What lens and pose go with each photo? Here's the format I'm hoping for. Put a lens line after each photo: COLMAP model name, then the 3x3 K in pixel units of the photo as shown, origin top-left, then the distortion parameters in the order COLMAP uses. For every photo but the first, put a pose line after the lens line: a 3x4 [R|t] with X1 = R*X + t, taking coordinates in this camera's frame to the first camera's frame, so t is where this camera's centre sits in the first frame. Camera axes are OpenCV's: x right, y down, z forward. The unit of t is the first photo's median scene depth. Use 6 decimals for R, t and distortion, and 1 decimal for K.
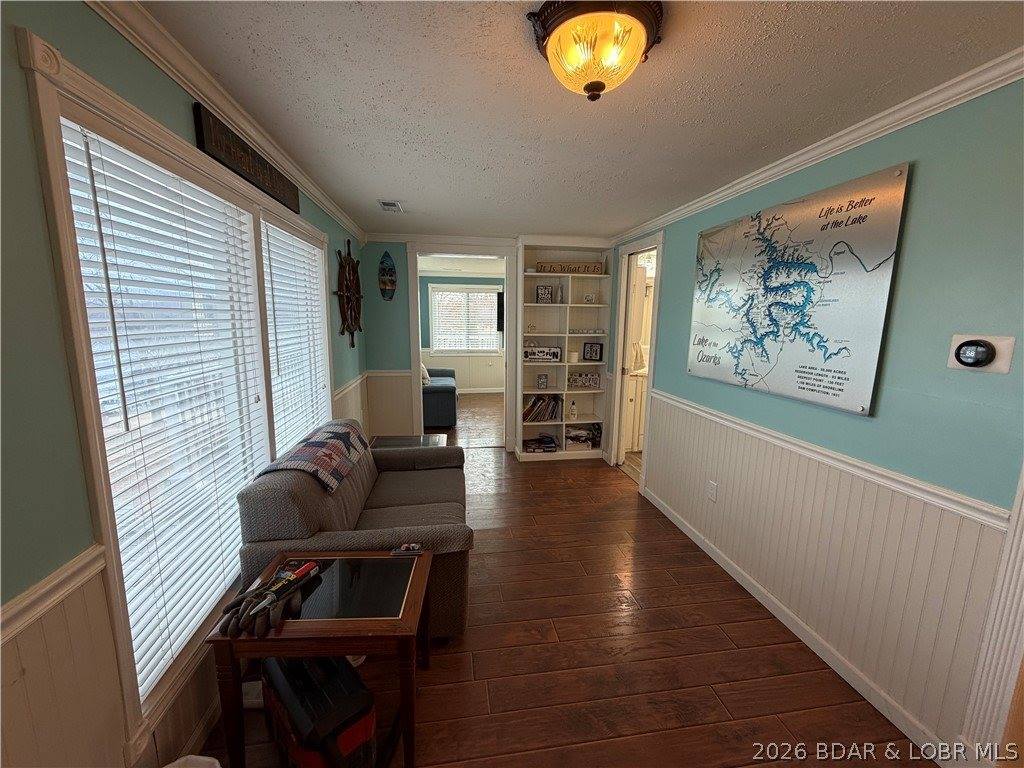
lens RADIAL K [[408.0, 0, 510.0], [0, 408.0, 383.2], [0, 0, 1]] dist [0.001961, -0.000759]
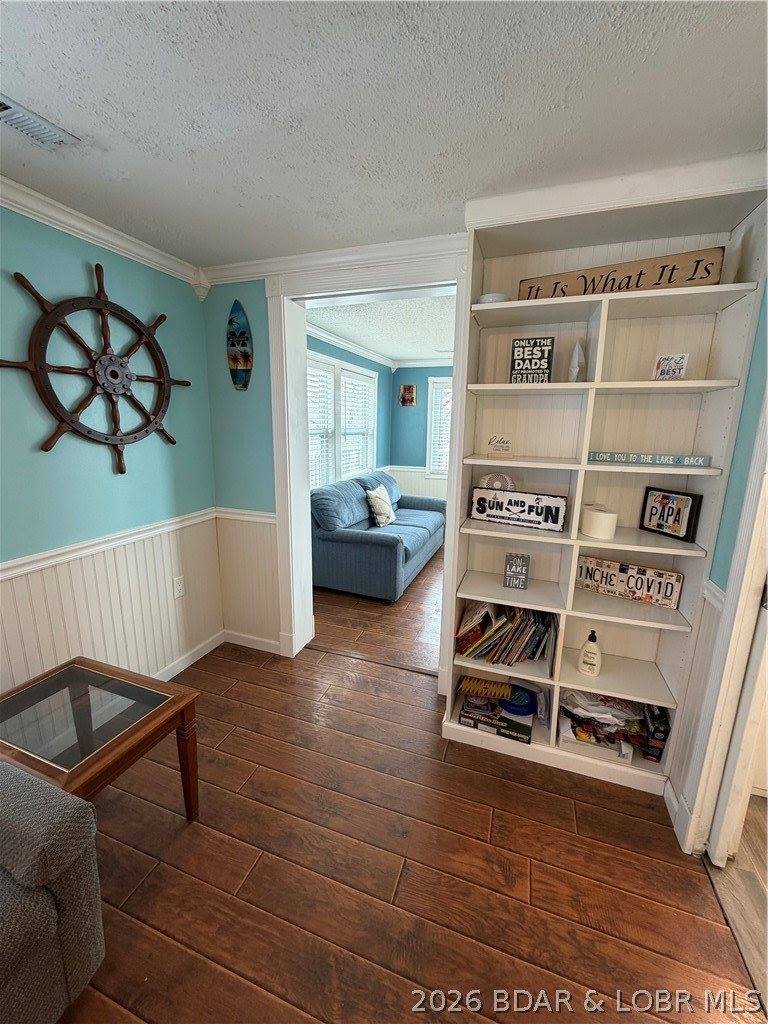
lens RADIAL K [[408.0, 0, 383.5], [0, 408.0, 511.4], [0, 0, 1]] dist [0.001961, -0.000759]
pose [[0.878893, 0.102408, -0.465897, 0.254118], [-0.082454, 0.994597, 0.063076, -0.139065], [0.469839, -0.017022, 0.882588, 0.942478]]
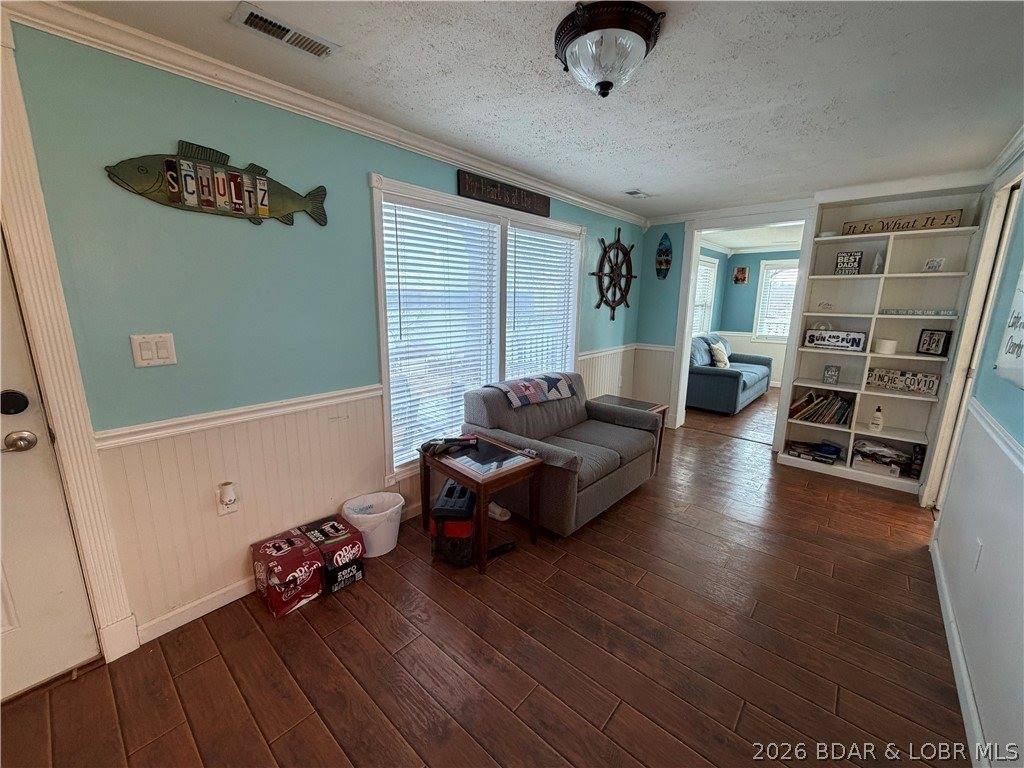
lens RADIAL K [[408.0, 0, 509.9], [0, 408.0, 384.8], [0, 0, 1]] dist [0.001961, -0.000759]
pose [[0.638900, 0.152473, -0.754028, 0.477074], [-0.125823, 0.987674, 0.093107, 0.033826], [0.758930, 0.035388, 0.650210, 0.014032]]
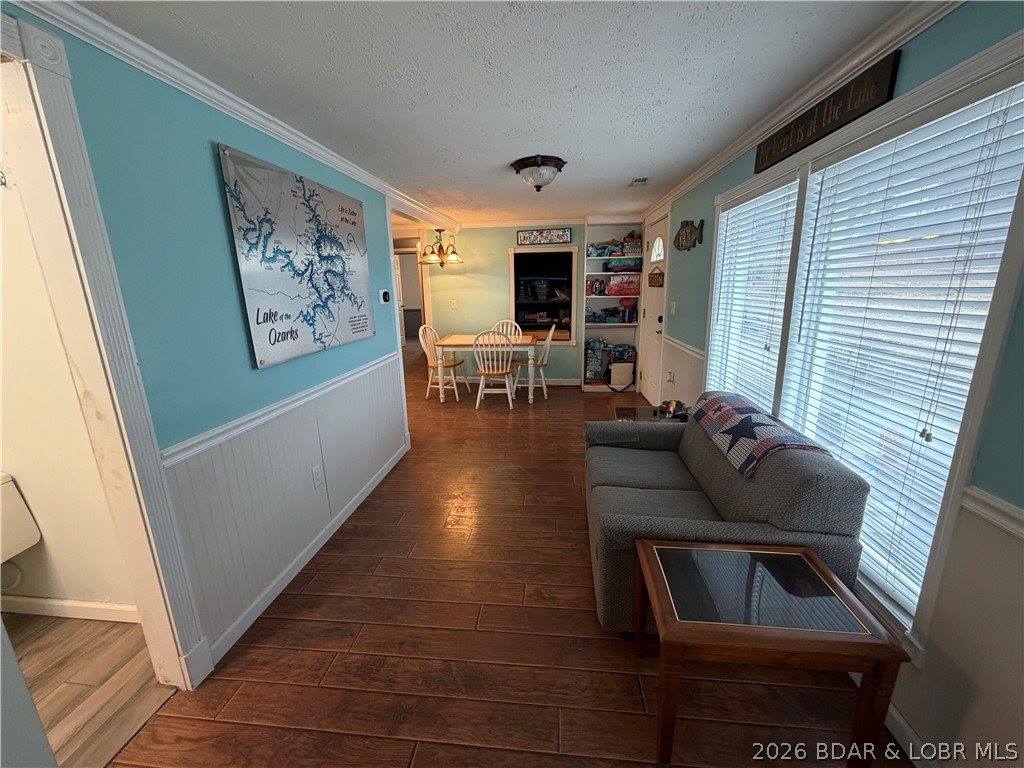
lens RADIAL K [[408.0, 0, 509.1], [0, 408.0, 383.1], [0, 0, 1]] dist [0.001961, -0.000759]
pose [[-0.965530, -0.054452, 0.254531, -0.141265], [0.050038, 0.920805, 0.386800, -0.261463], [-0.255436, 0.386203, -0.886341, 1.633085]]
